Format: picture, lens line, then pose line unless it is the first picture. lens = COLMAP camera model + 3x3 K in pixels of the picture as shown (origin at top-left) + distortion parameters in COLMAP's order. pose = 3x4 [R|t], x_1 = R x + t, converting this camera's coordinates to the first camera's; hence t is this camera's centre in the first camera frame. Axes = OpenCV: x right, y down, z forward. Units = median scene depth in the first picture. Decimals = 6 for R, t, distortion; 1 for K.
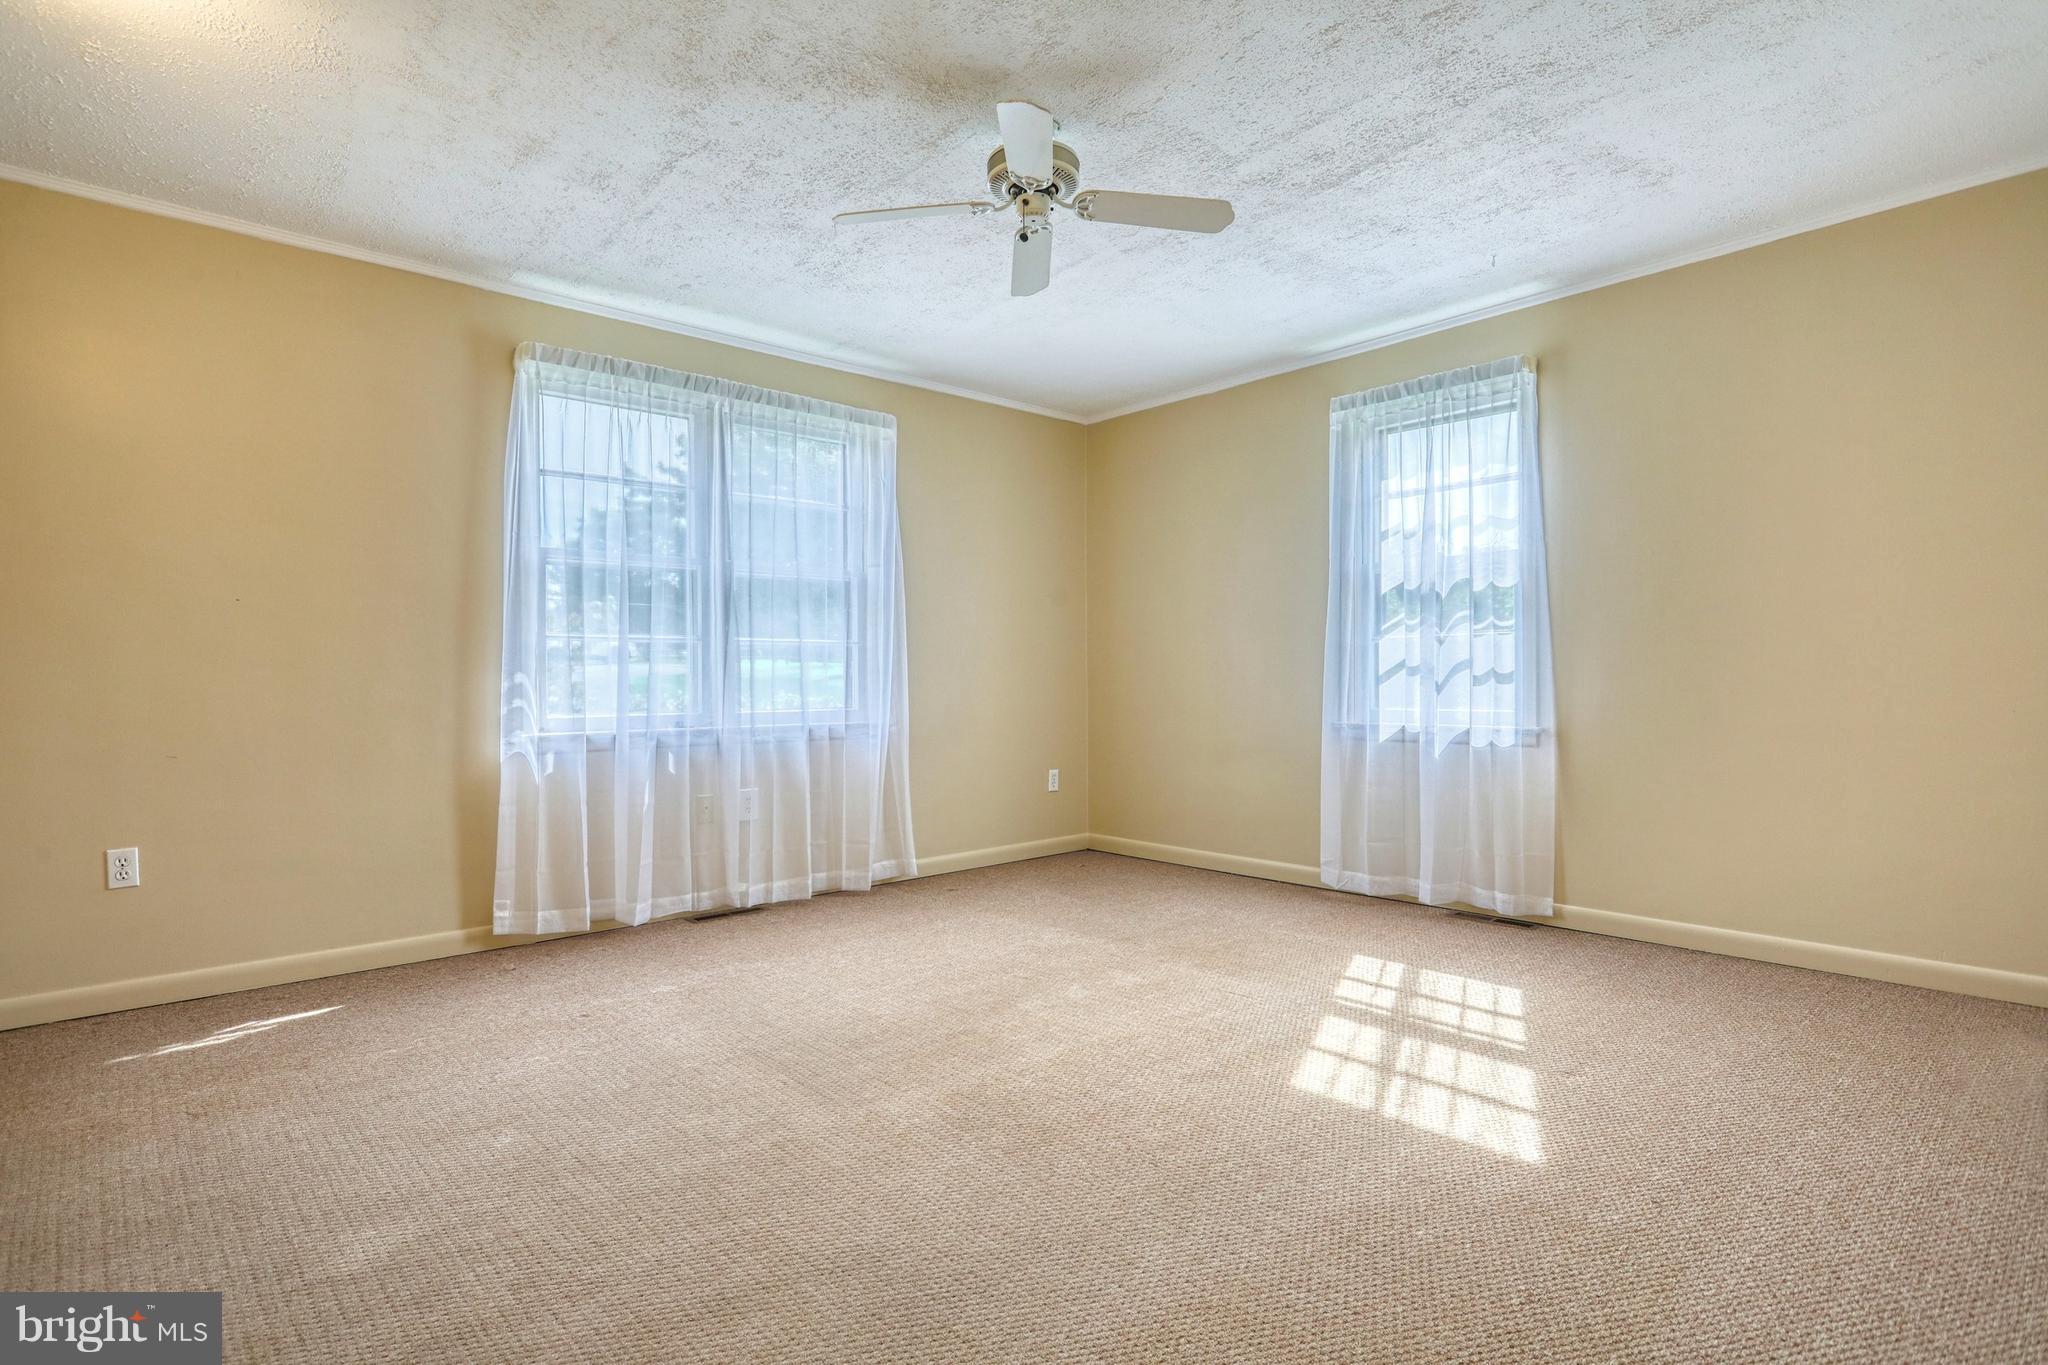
lens RADIAL K [[1026.7, 0, 1024.0], [0, 1026.7, 682.5], [0, 0, 1]] dist [0.002528, 0.000557]
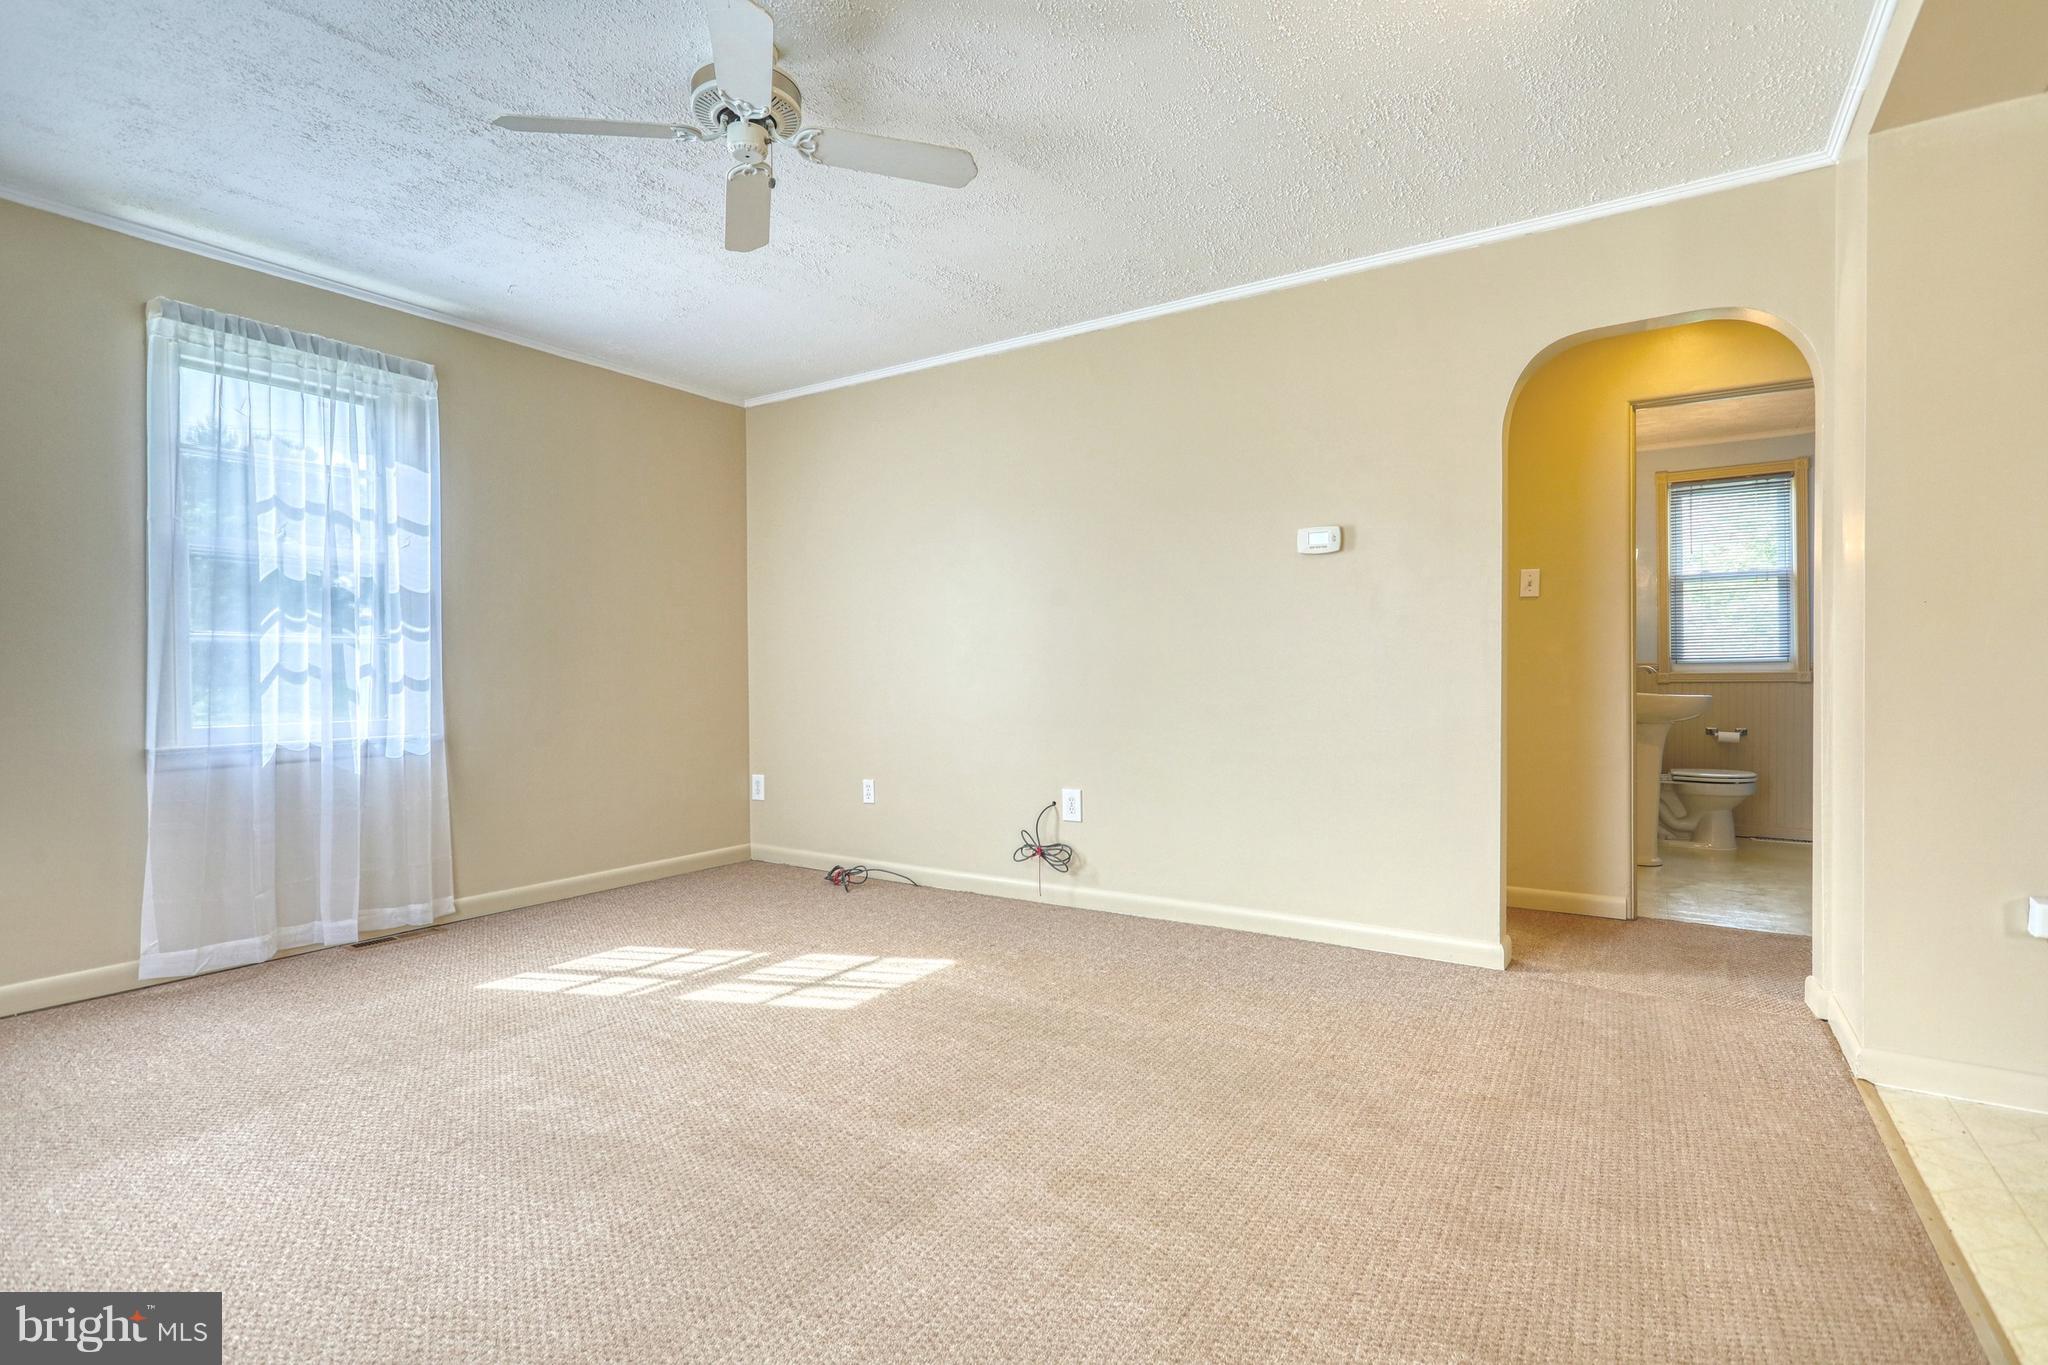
lens RADIAL K [[978.8, 0, 1012.8], [0, 978.8, 680.4], [0, 0, 1]] dist [-0.000648, 0.000340]
pose [[-0.261678, 0.005120, 0.965142, -0.749094], [0.010710, 0.999940, -0.002401, -0.000514], [-0.965096, 0.009709, -0.261717, 0.888644]]
